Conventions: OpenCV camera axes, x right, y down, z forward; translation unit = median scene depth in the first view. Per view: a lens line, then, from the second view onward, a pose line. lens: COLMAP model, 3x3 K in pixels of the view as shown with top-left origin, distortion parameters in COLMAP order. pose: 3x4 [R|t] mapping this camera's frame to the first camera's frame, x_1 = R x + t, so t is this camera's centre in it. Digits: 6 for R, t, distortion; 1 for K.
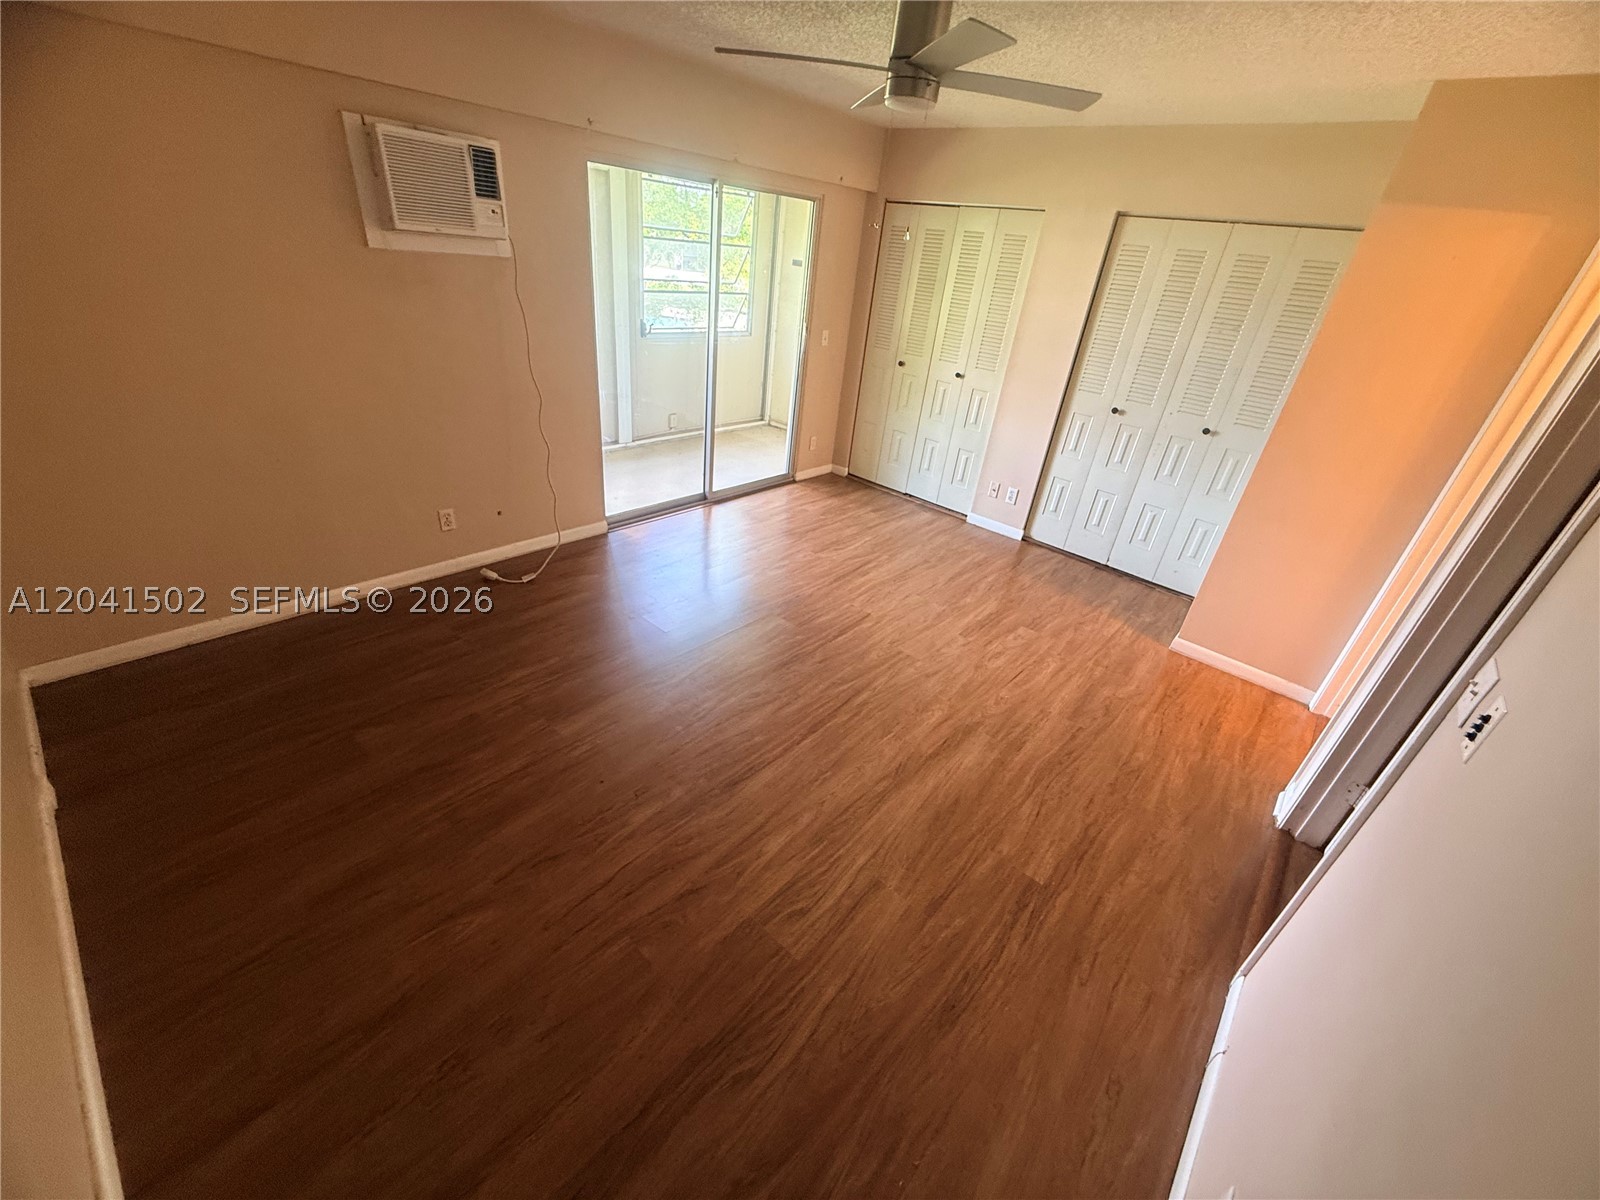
lens RADIAL K [[639.3, 0, 788.5], [0, 639.3, 602.0], [0, 0, 1]] dist [-0.000431, -0.000044]
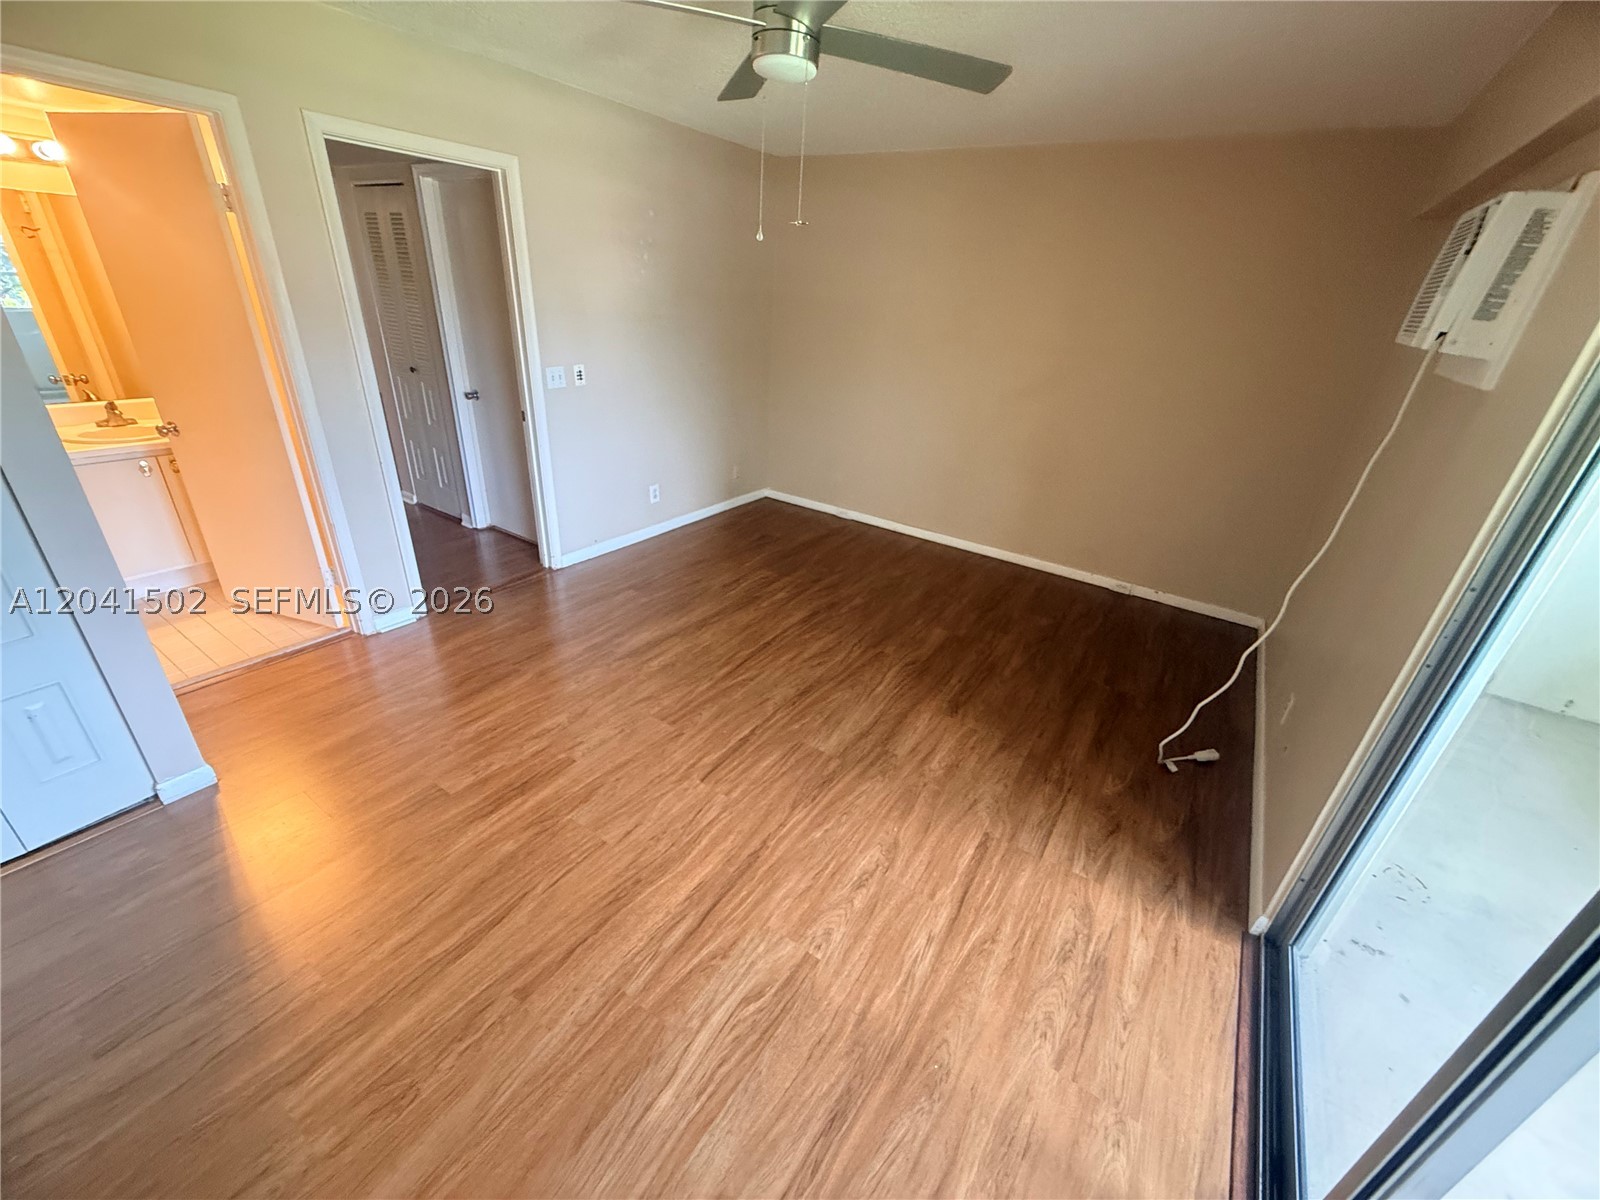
lens RADIAL K [[639.3, 0, 787.6], [0, 639.3, 600.6], [0, 0, 1]] dist [-0.000431, -0.000044]
pose [[-0.976964, -0.089318, -0.193816, 0.201728], [-0.210359, 0.555981, 0.804136, -0.699284], [0.035934, 0.826382, -0.561962, 1.325997]]
